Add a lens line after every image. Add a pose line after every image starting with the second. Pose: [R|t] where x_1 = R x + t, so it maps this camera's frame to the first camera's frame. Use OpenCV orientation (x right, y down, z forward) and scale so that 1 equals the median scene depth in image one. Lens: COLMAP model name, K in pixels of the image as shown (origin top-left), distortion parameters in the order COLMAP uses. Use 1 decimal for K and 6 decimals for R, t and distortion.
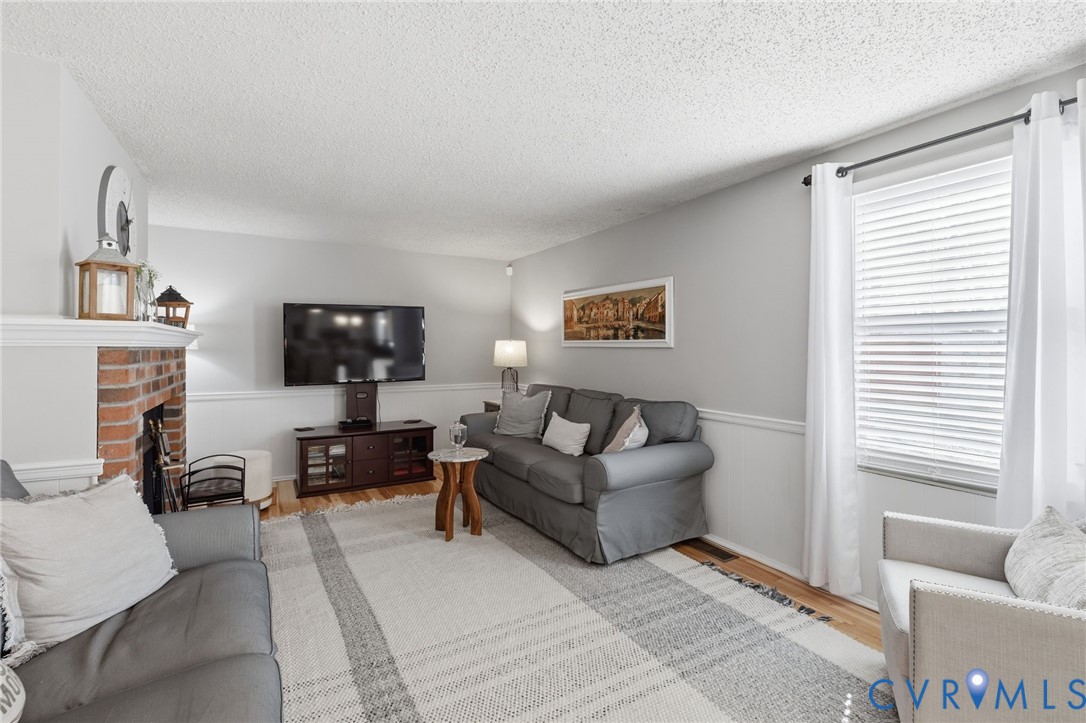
lens RADIAL K [[485.6, 0, 548.4], [0, 485.6, 348.2], [0, 0, 1]] dist [-0.000636, 0.000347]
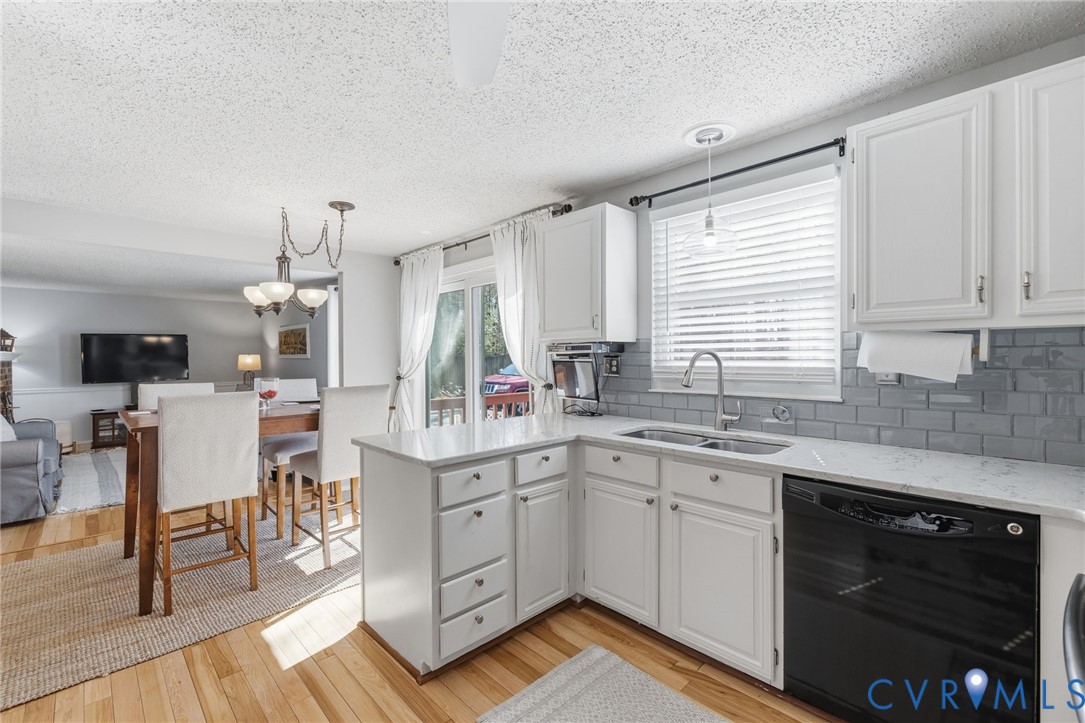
lens RADIAL K [[476.1, 0, 542.5], [0, 476.1, 361.5], [0, 0, 1]] dist [0.000378, -0.000185]
pose [[0.977538, -0.009745, 0.210536, 0.666060], [0.007473, 0.999905, 0.011585, -0.005021], [-0.210629, -0.009751, 0.977517, -0.942855]]
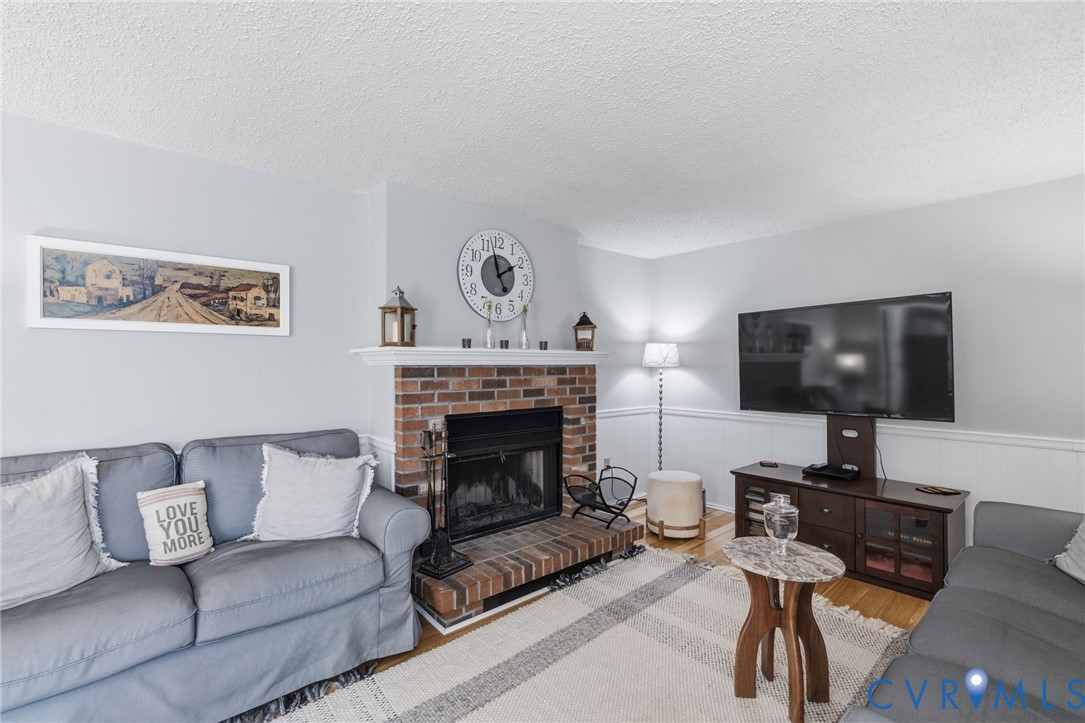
lens RADIAL K [[476.1, 0, 542.5], [0, 476.1, 361.5], [0, 0, 1]] dist [0.000378, -0.000185]
pose [[0.166550, -0.009456, -0.985988, 0.246410], [0.002412, 0.999955, -0.009183, -0.000793], [0.986030, -0.000848, 0.166566, 0.516515]]
